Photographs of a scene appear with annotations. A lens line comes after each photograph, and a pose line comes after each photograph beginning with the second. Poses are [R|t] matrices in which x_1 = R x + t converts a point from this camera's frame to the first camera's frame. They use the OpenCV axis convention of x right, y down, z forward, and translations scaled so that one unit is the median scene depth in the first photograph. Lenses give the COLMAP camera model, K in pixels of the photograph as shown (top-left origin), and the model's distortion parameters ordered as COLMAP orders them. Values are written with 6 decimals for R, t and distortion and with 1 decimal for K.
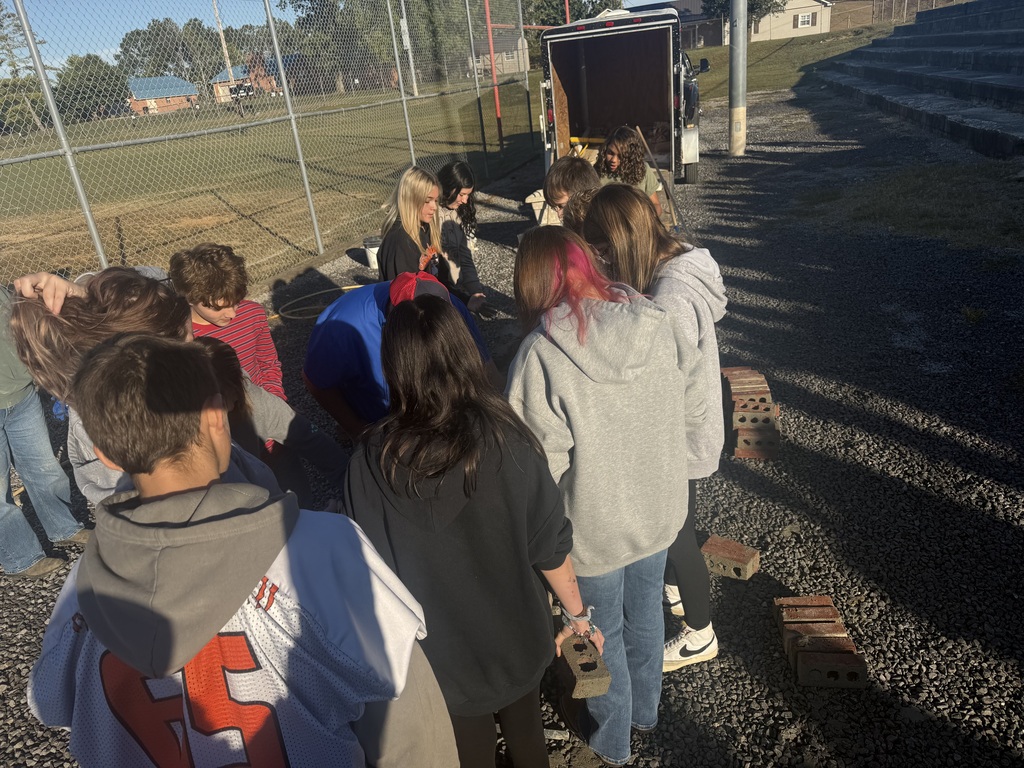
lens RADIAL K [[722.2, 0, 505.2], [0, 722.2, 379.4], [0, 0, 1]] dist [0.049571, -0.060434]
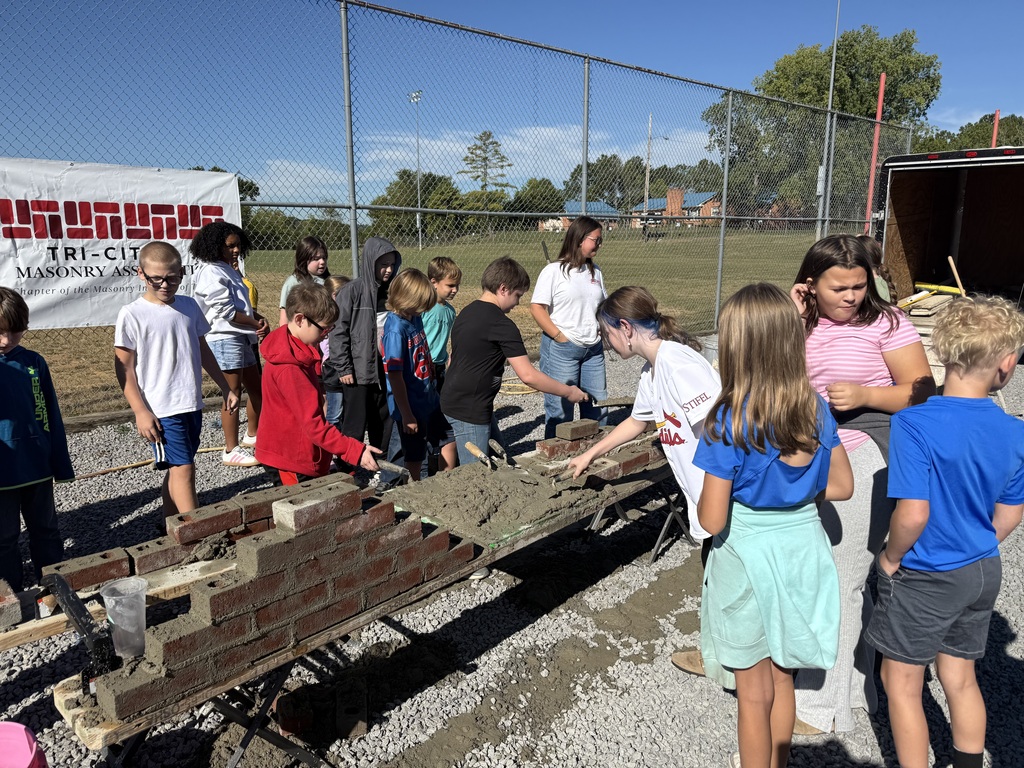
lens RADIAL K [[722.2, 0, 519.6], [0, 722.2, 387.4], [0, 0, 1]] dist [0.049571, -0.060434]
pose [[0.860707, 0.212120, -0.462805, 0.057801], [-0.284069, 0.954493, -0.090822, -0.003254], [0.422478, 0.209640, 0.881795, 0.039930]]
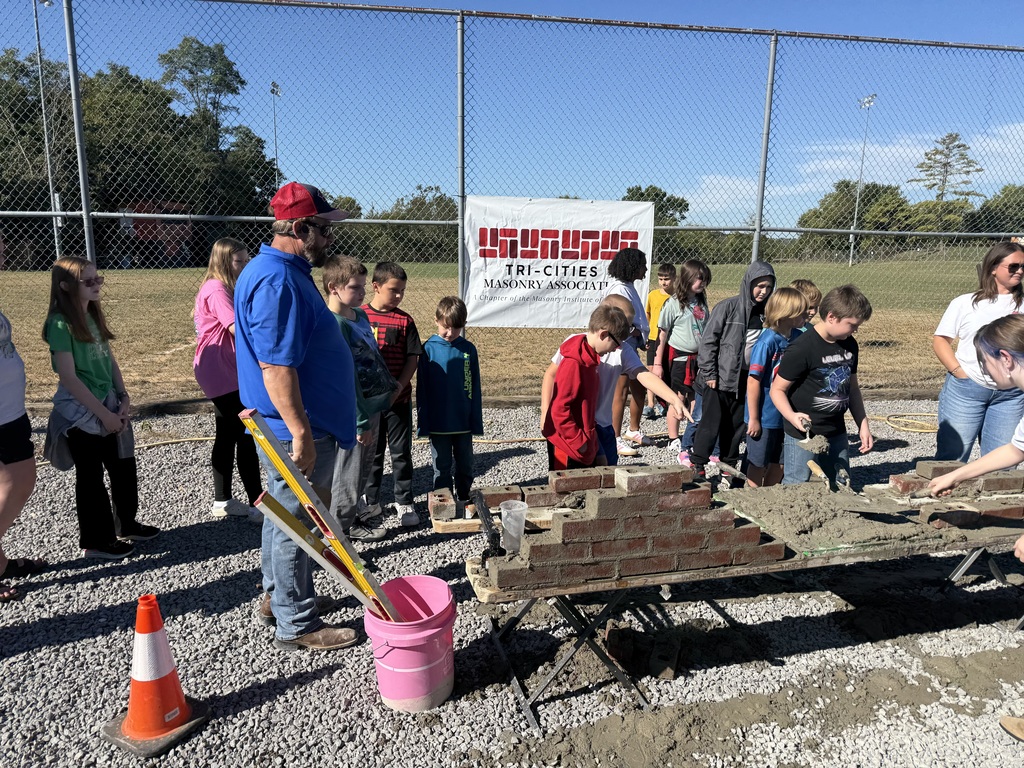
lens RADIAL K [[722.2, 0, 502.7], [0, 722.2, 390.5], [0, 0, 1]] dist [0.049571, -0.060434]
pose [[0.449435, 0.288657, -0.845391, 0.078789], [-0.405524, 0.909151, 0.094839, -0.004608], [0.795964, 0.300202, 0.525662, 0.029075]]
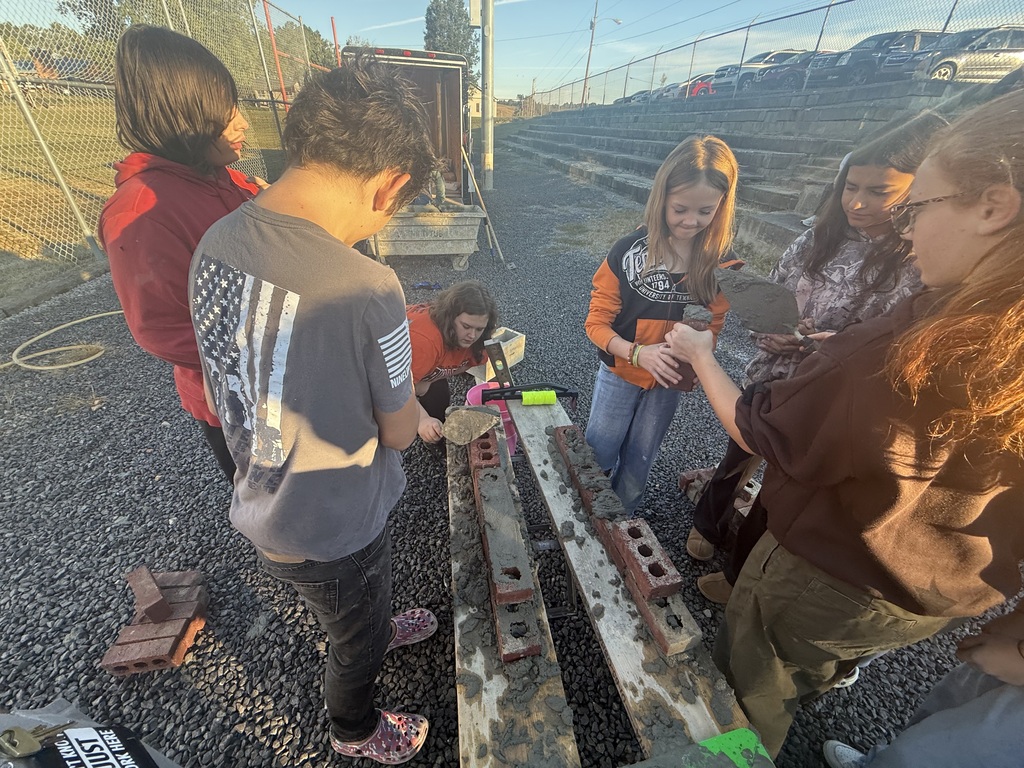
lens RADIAL K [[403.3, 0, 507.1], [0, 403.3, 379.7], [0, 0, 1]] dist [-0.001033, -0.000628]
pose [[0.896700, -0.099706, 0.431264, -0.014532], [0.032491, 0.986498, 0.160517, -0.036617], [-0.441445, -0.129923, 0.887832, 0.131077]]
